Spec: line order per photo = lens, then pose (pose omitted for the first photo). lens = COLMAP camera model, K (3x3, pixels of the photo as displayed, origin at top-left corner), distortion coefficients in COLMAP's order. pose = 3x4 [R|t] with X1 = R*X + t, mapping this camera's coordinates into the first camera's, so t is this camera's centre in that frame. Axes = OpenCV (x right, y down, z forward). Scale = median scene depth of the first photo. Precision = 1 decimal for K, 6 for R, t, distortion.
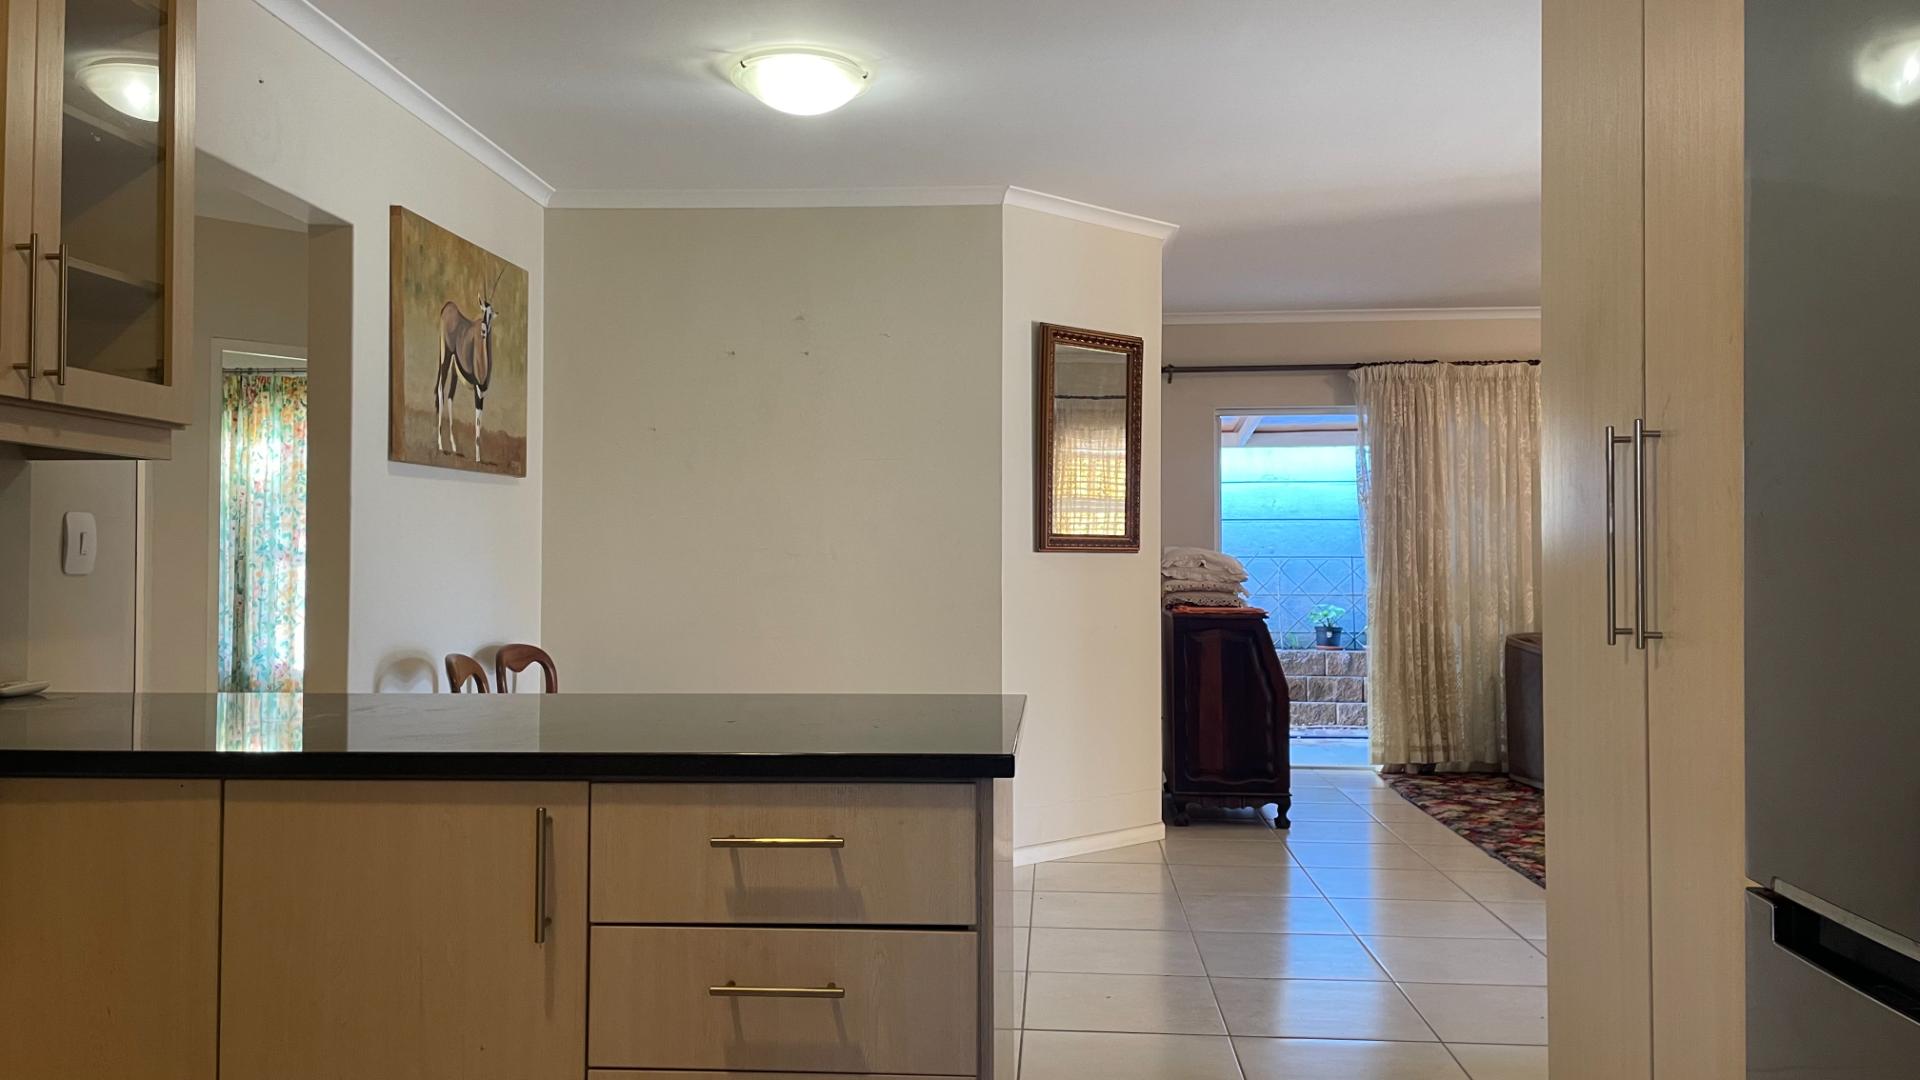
lens RADIAL K [[1445.3, 0, 960.0], [0, 1445.3, 540.0], [0, 0, 1]] dist [0.035443, -0.005336]
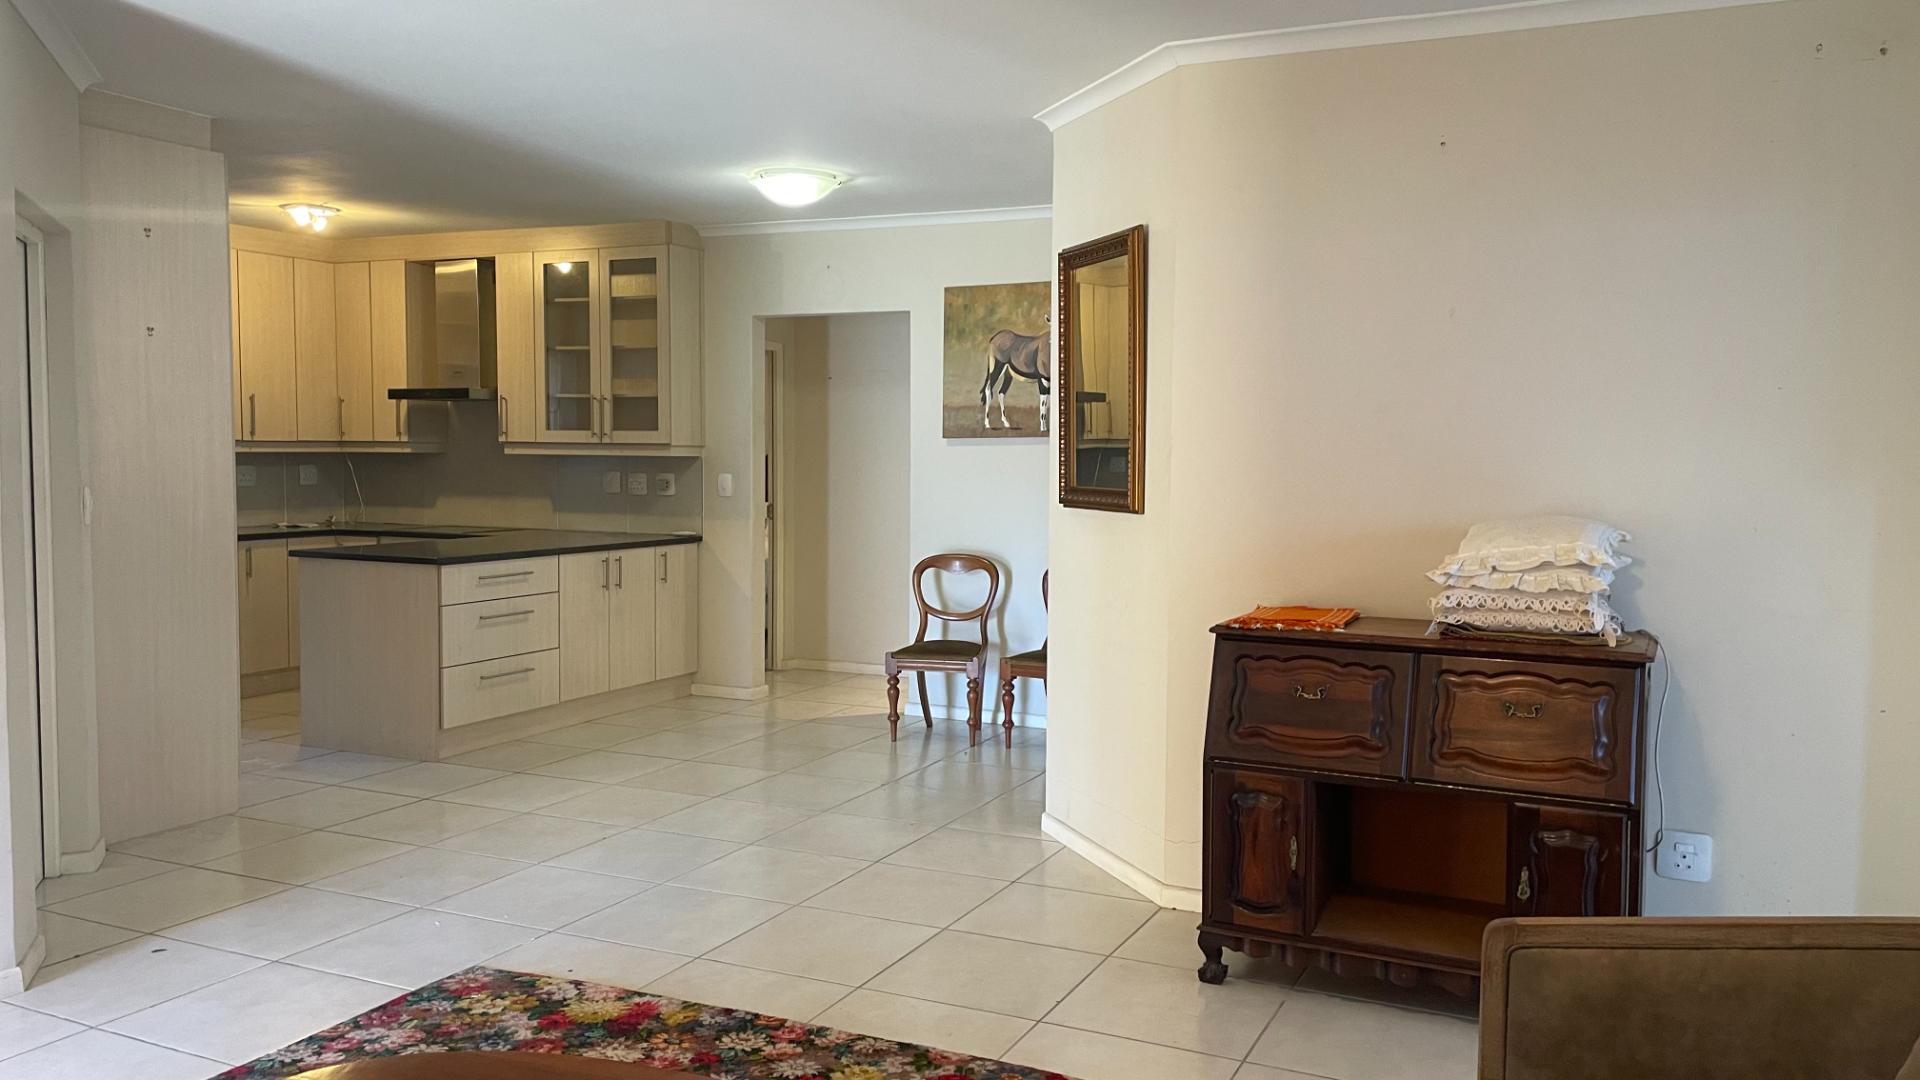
lens RADIAL K [[1445.3, 0, 960.0], [0, 1445.3, 540.0], [0, 0, 1]] dist [0.035443, -0.005336]
pose [[-0.367364, 0.052670, -0.928585, 1.761720], [0.005989, 0.998509, 0.054267, -0.038950], [0.930058, 0.014375, -0.367131, 2.418828]]
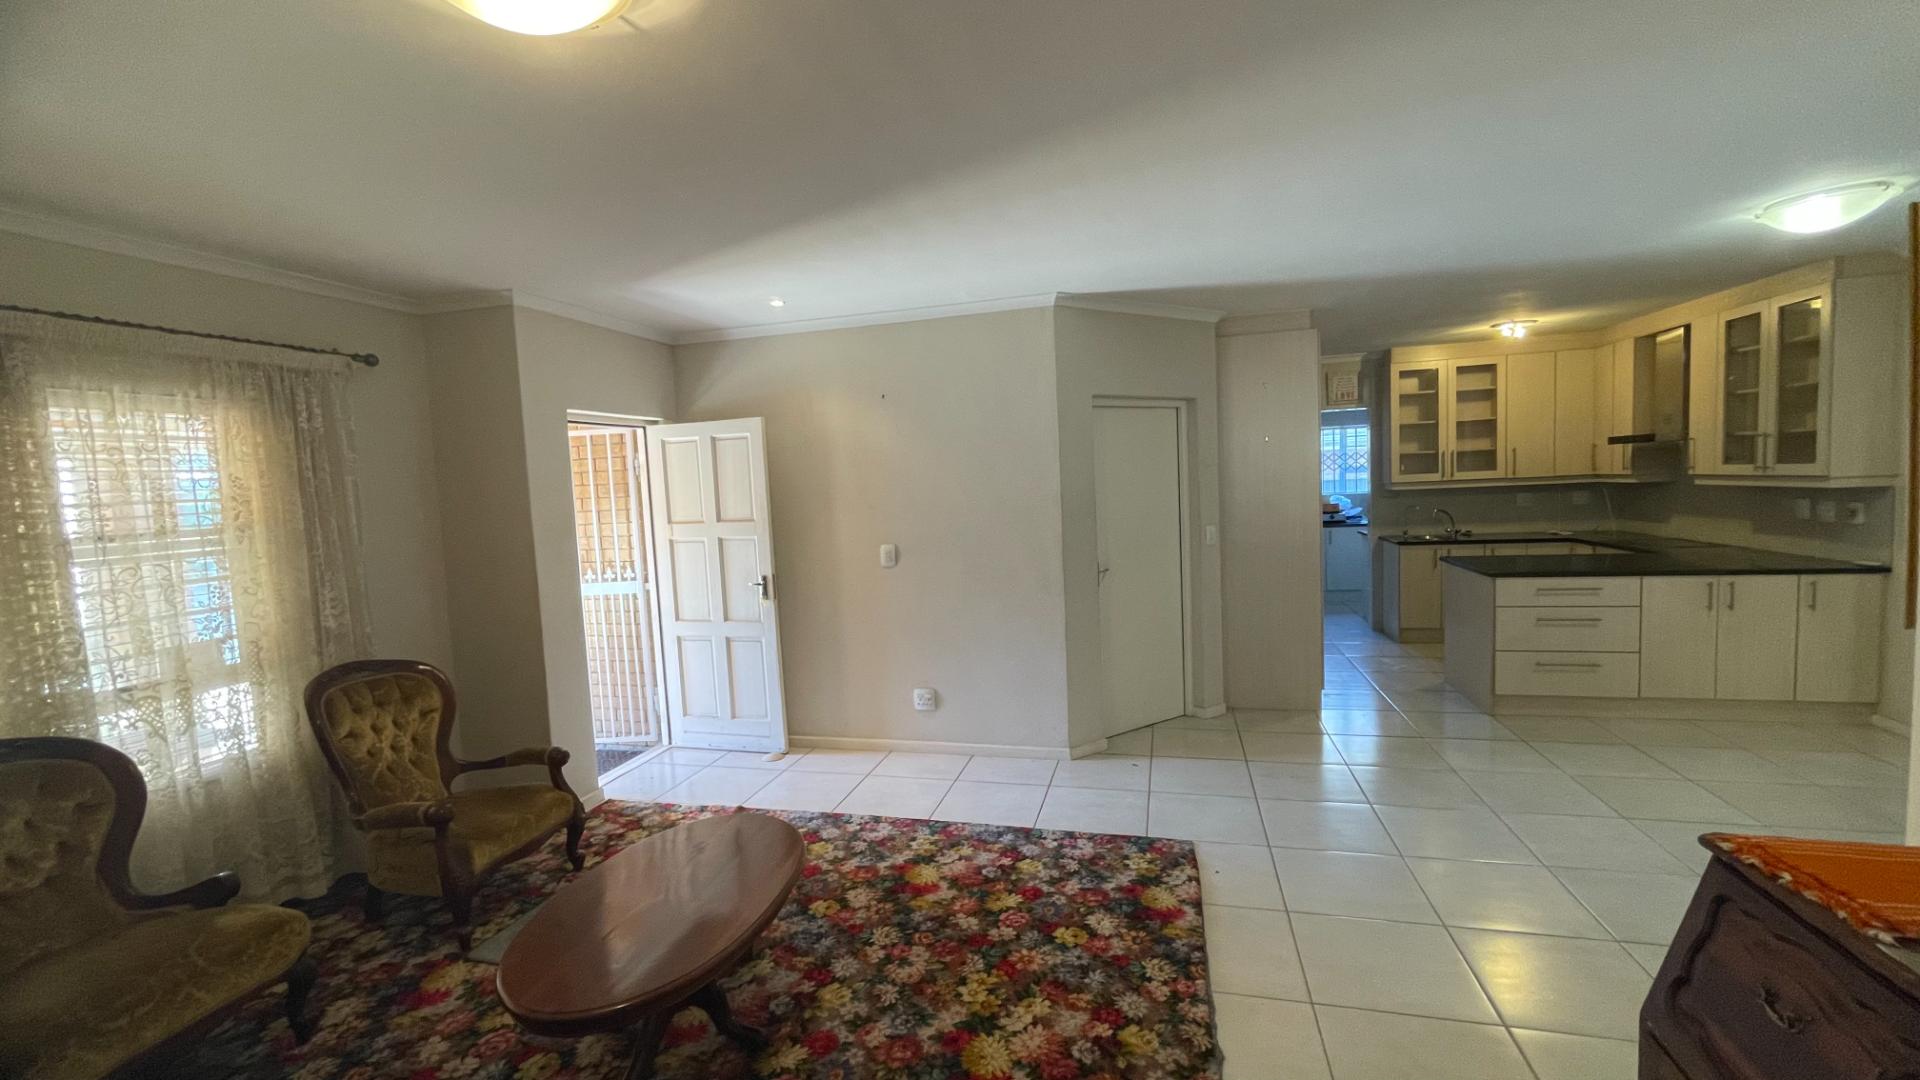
lens RADIAL K [[772.3, 0, 960.0], [0, 772.3, 540.0], [0, 0, 1]] dist [0.000719, -0.003915]
pose [[-0.980090, 0.028850, 0.196445, 0.802396], [0.041371, 0.997345, 0.059935, -0.107477], [-0.194195, 0.066869, -0.978681, 2.678688]]
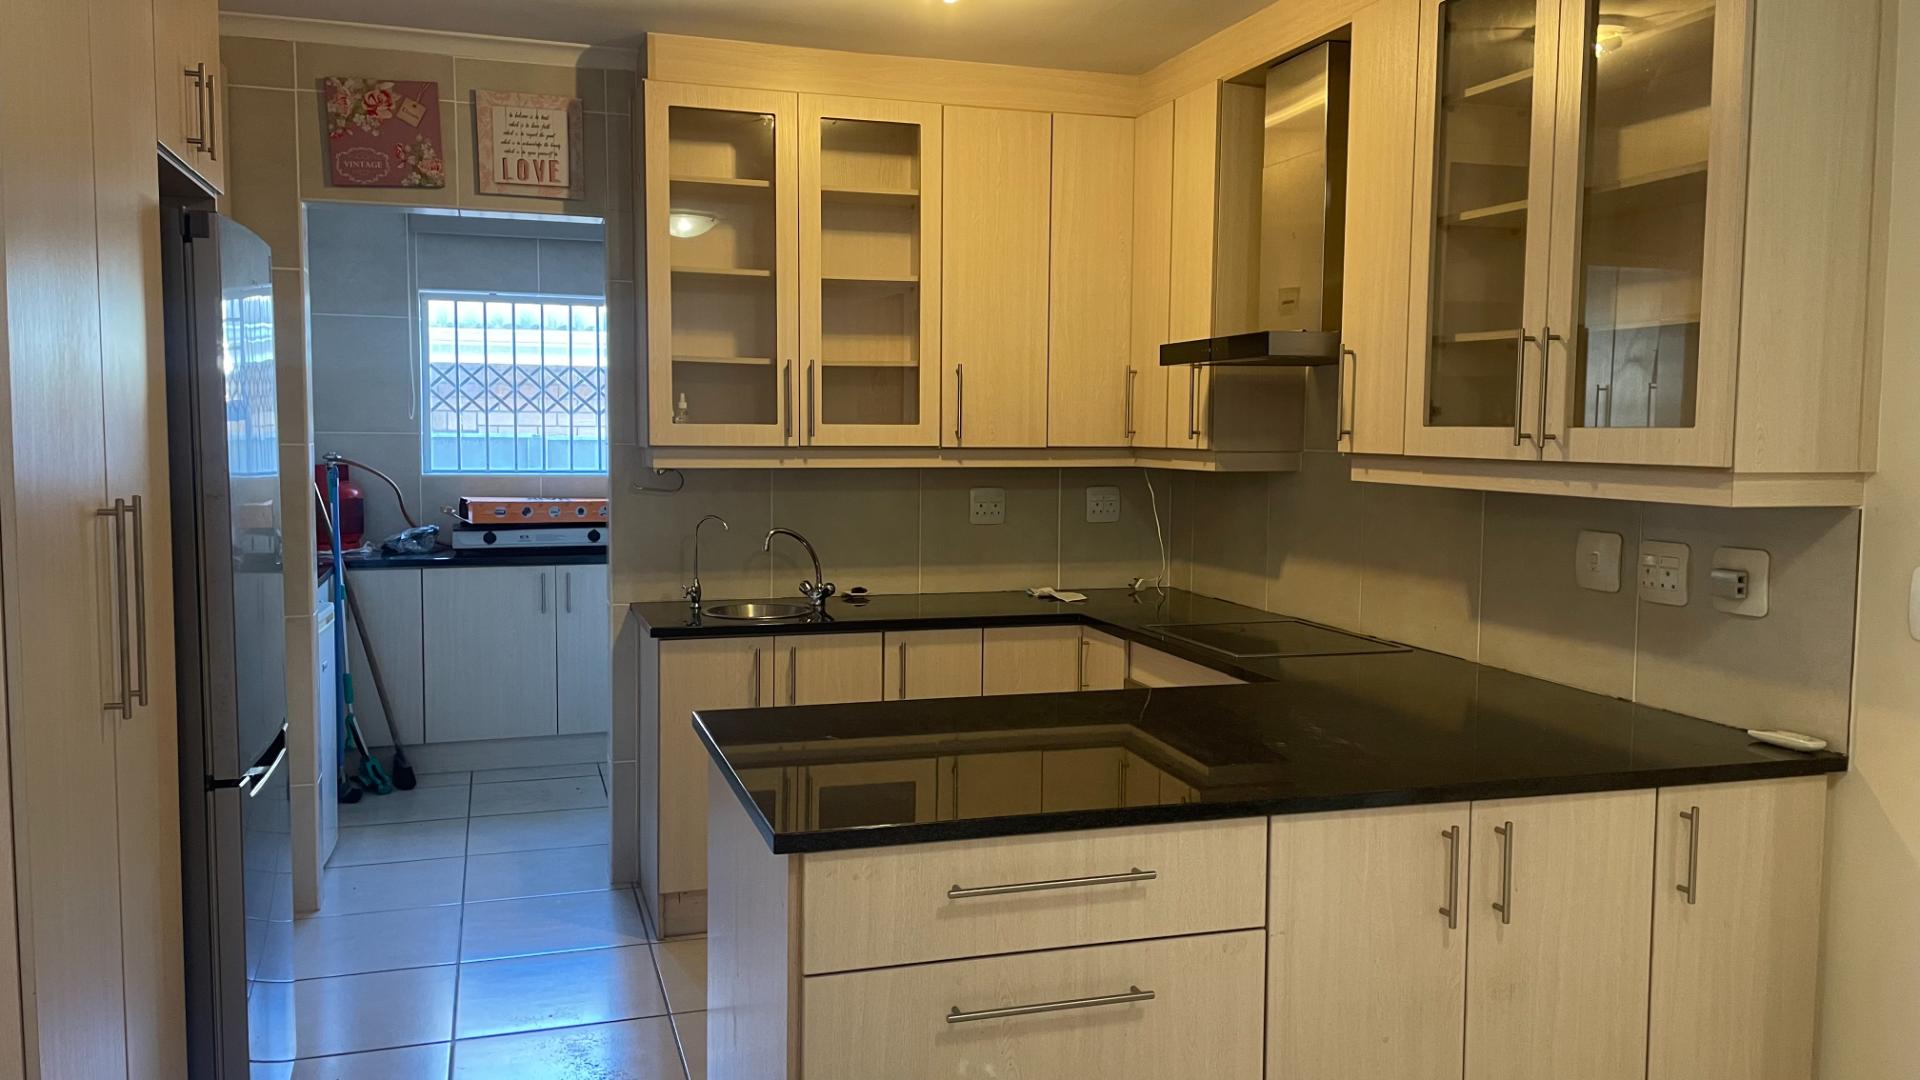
lens RADIAL K [[1445.3, 0, 960.0], [0, 1445.3, 540.0], [0, 0, 1]] dist [0.035443, -0.005336]
pose [[-0.929384, 0.019494, -0.368599, 0.216156], [-0.003730, 0.998057, 0.062188, -0.083396], [0.369095, 0.059171, -0.927506, 1.571550]]
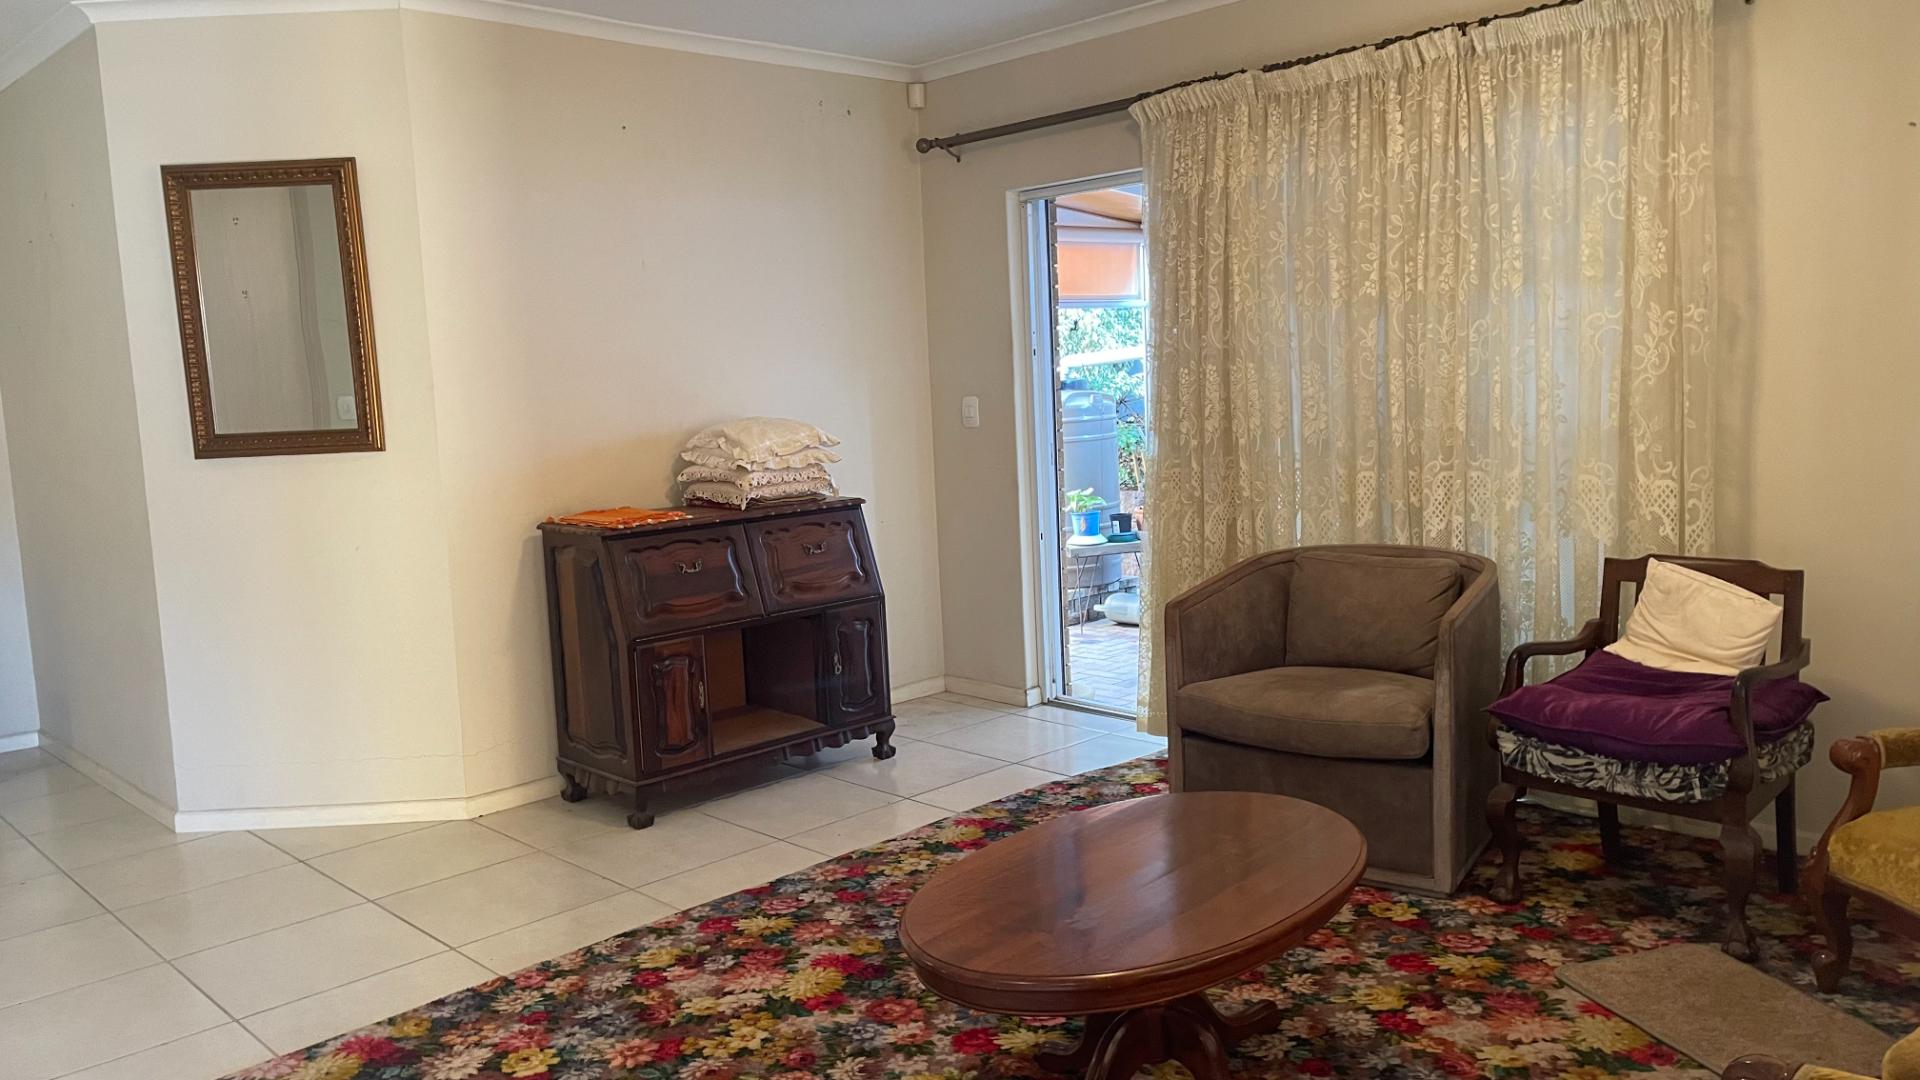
lens RADIAL K [[1445.3, 0, 960.0], [0, 1445.3, 540.0], [0, 0, 1]] dist [0.035443, -0.005336]
pose [[0.740995, 0.043831, -0.670078, 1.755522], [0.059218, 0.989715, 0.130224, -0.053384], [0.668894, -0.136176, 0.730778, 1.295101]]
